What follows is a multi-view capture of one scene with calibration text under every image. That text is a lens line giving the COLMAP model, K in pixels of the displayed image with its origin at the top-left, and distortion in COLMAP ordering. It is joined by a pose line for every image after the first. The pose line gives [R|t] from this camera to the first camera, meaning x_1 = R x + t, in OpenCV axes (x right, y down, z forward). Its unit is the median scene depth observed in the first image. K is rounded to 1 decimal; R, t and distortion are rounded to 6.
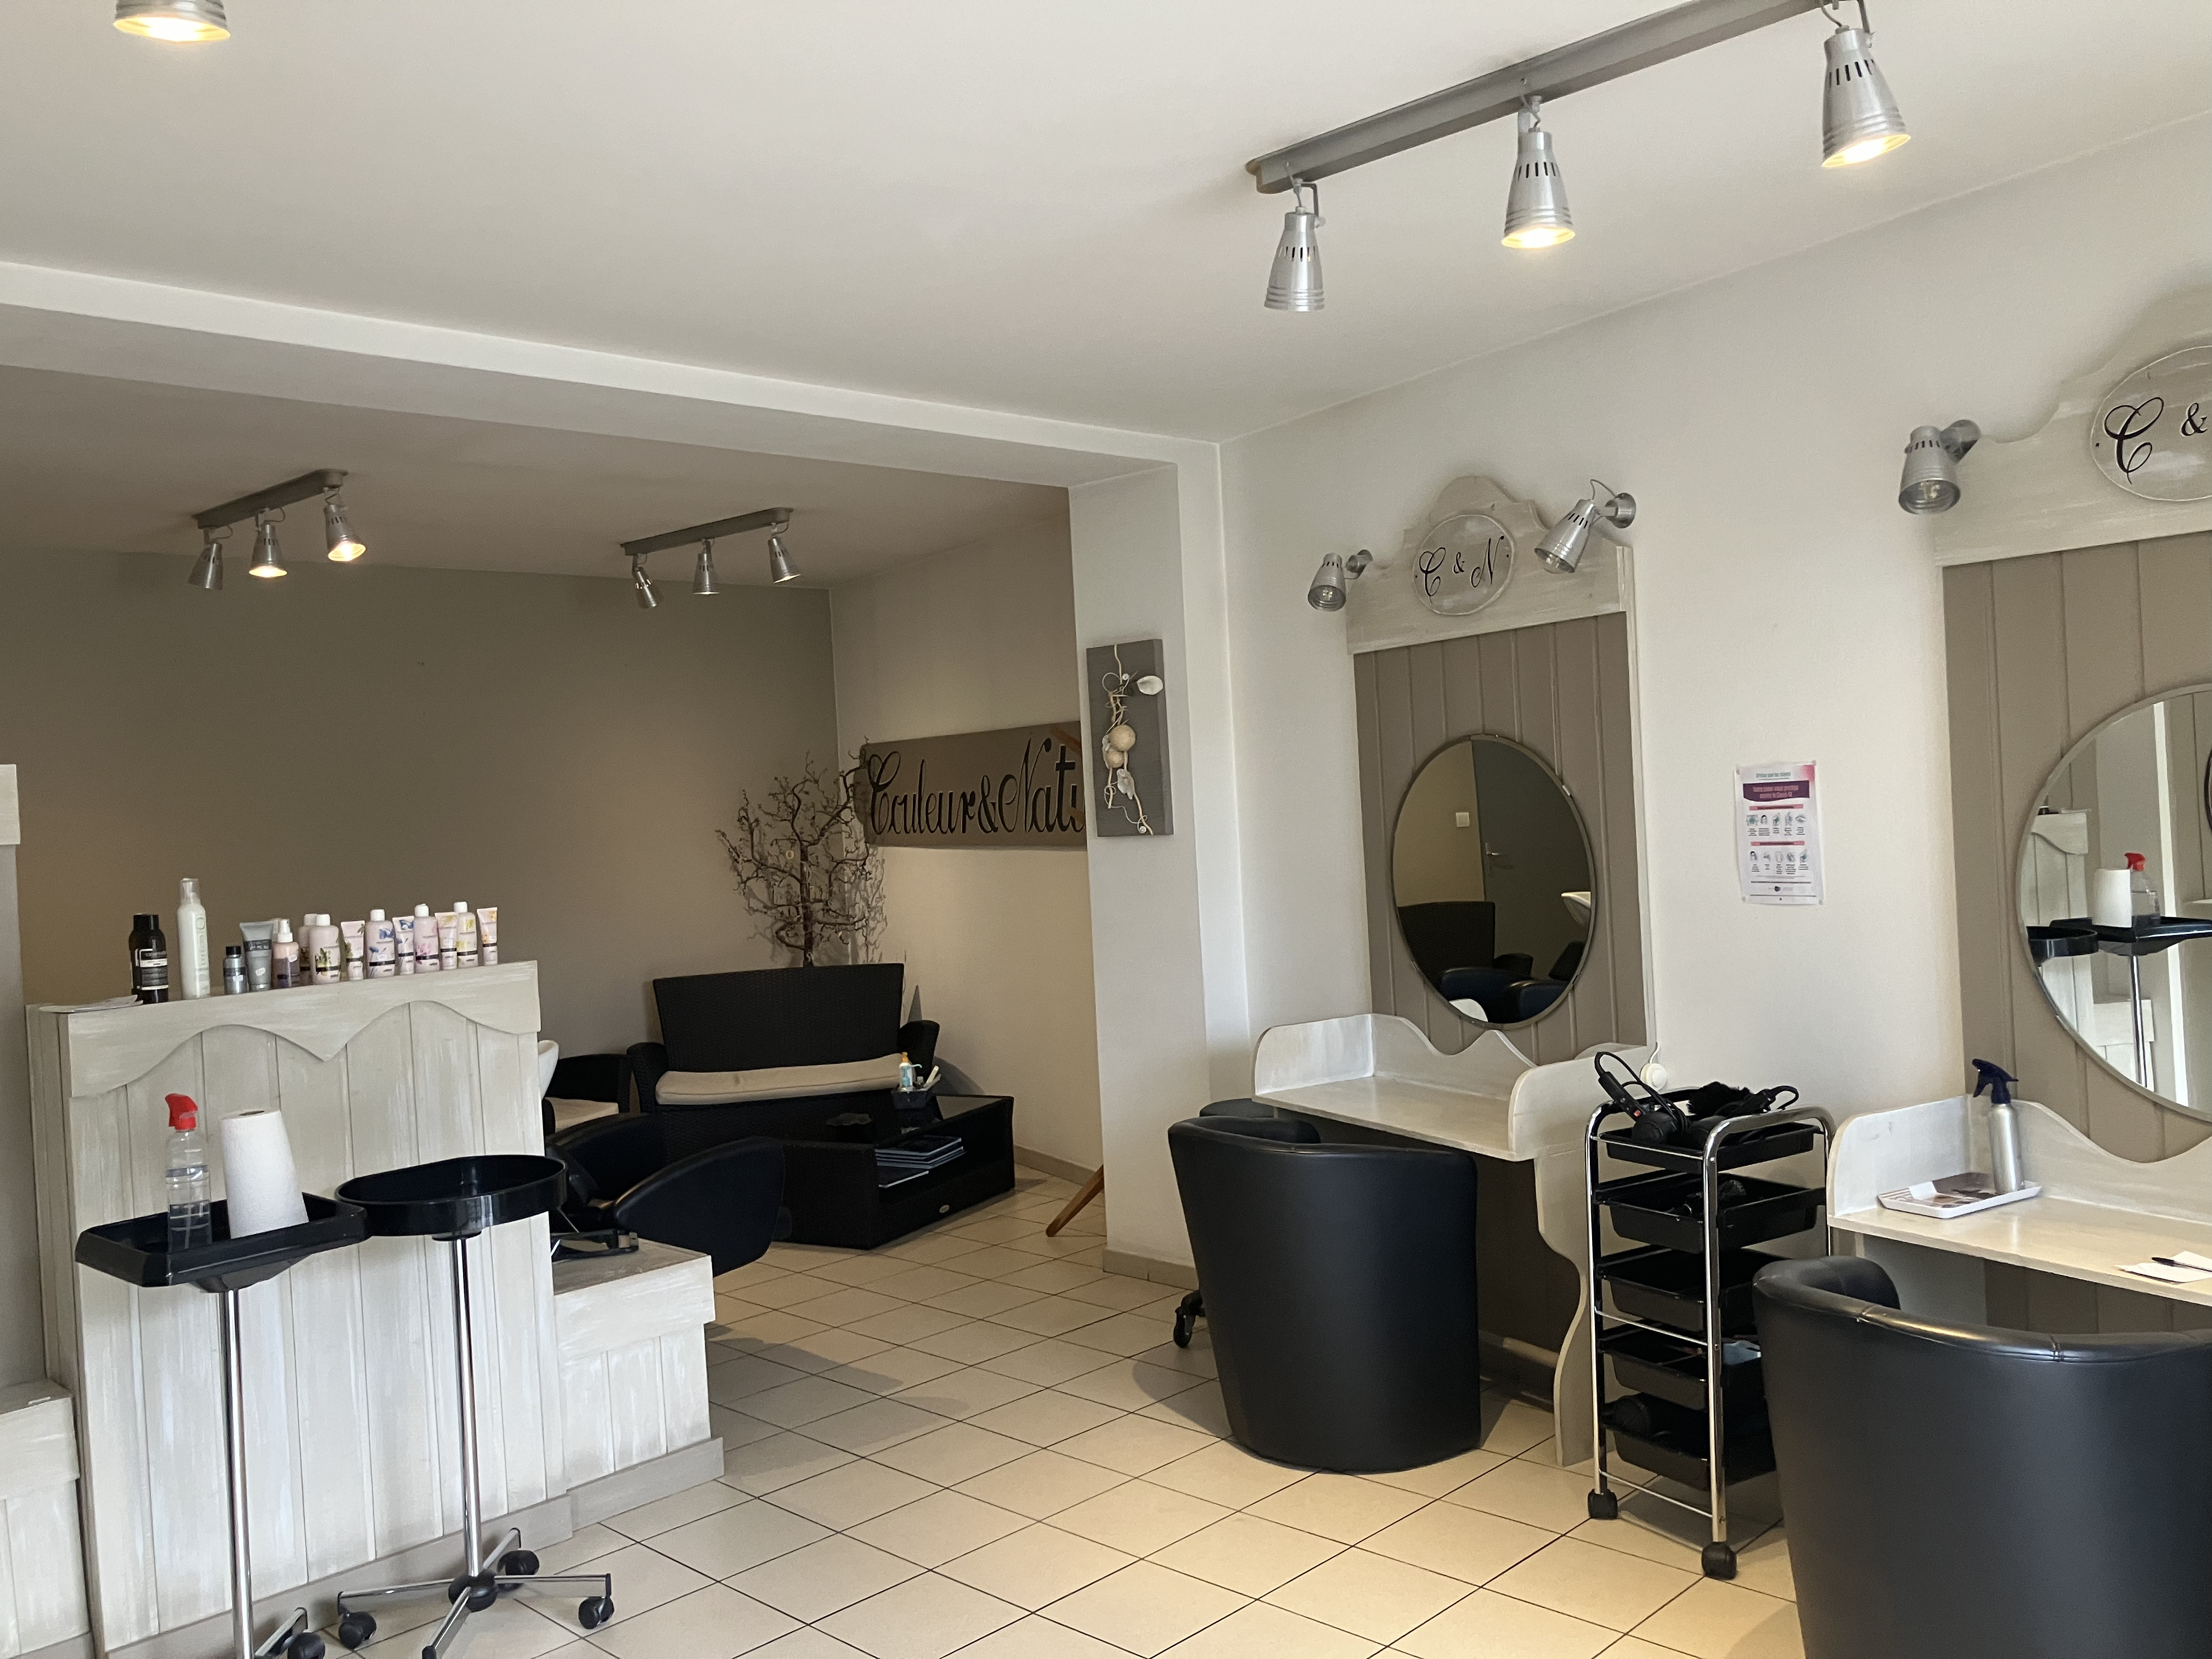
lens RADIAL K [[1793.2, 0, 1106.0], [0, 1793.2, 829.5], [0, 0, 1]] dist [0.033264, -0.005228]
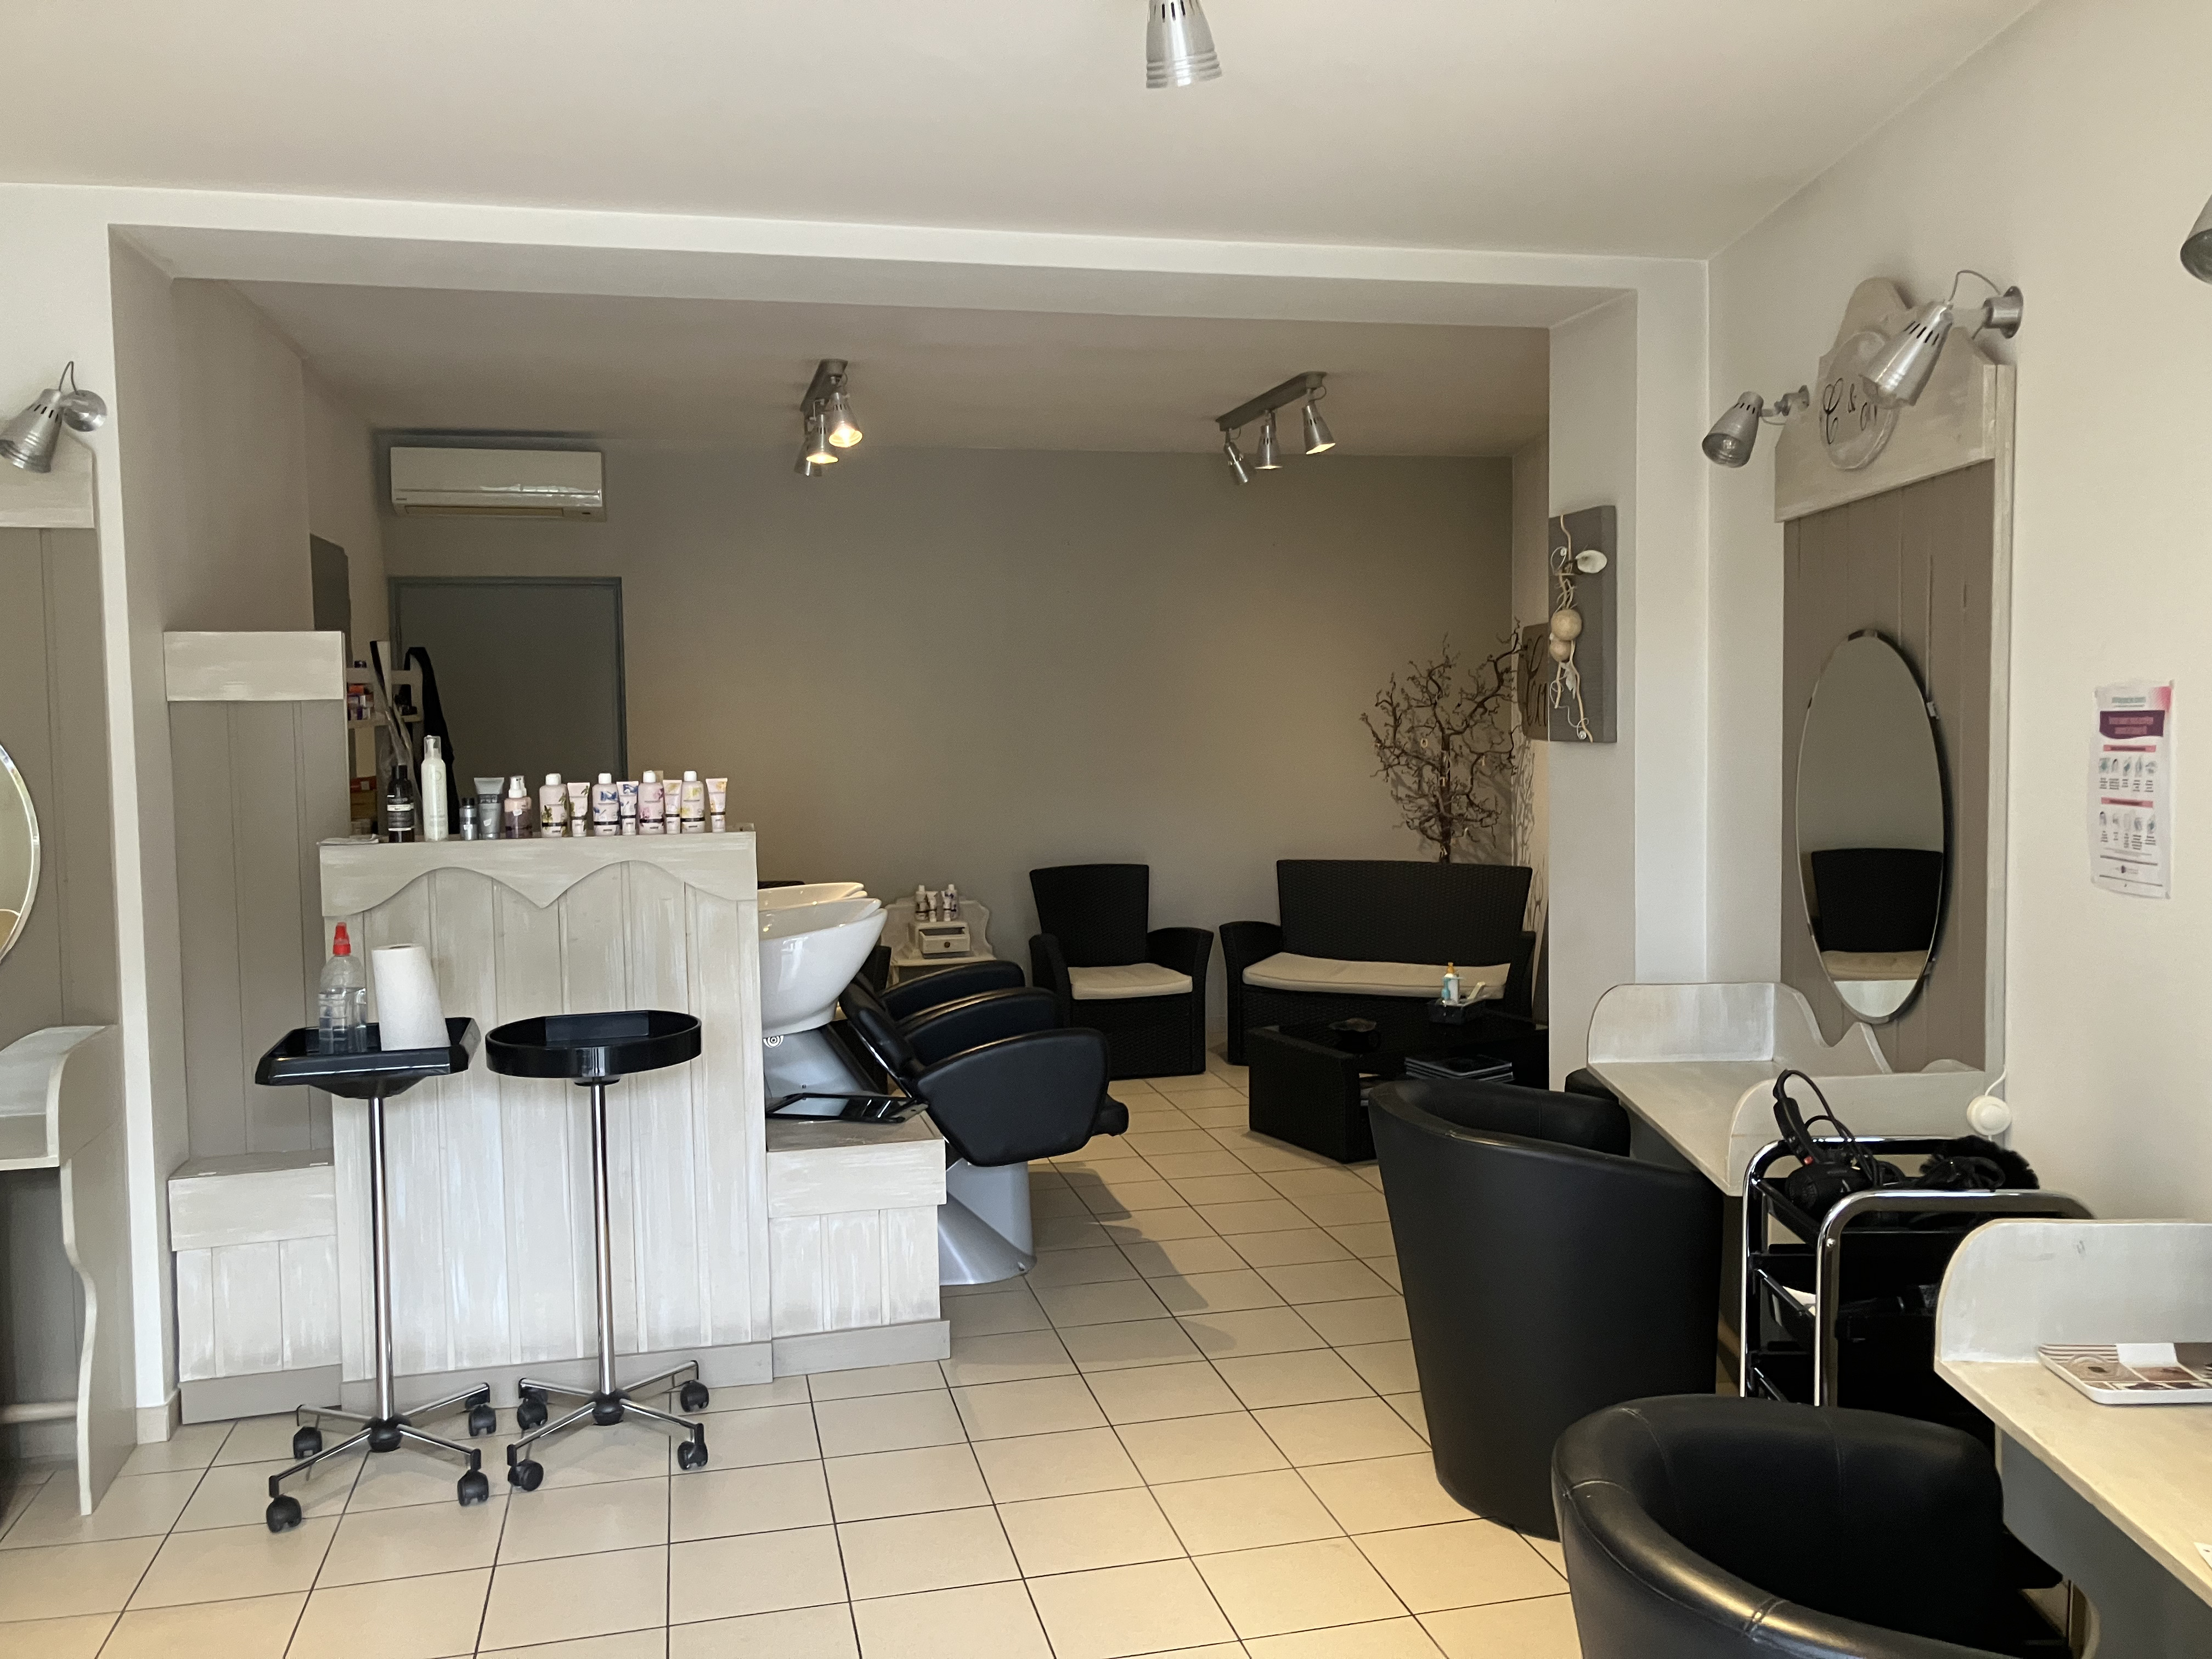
lens RADIAL K [[1793.2, 0, 1106.0], [0, 1793.2, 829.5], [0, 0, 1]] dist [0.033264, -0.005228]
pose [[0.853756, 0.077398, -0.514889, 0.394474], [-0.042402, 0.995941, 0.079400, -0.019497], [0.518945, -0.045956, 0.853572, 0.227733]]
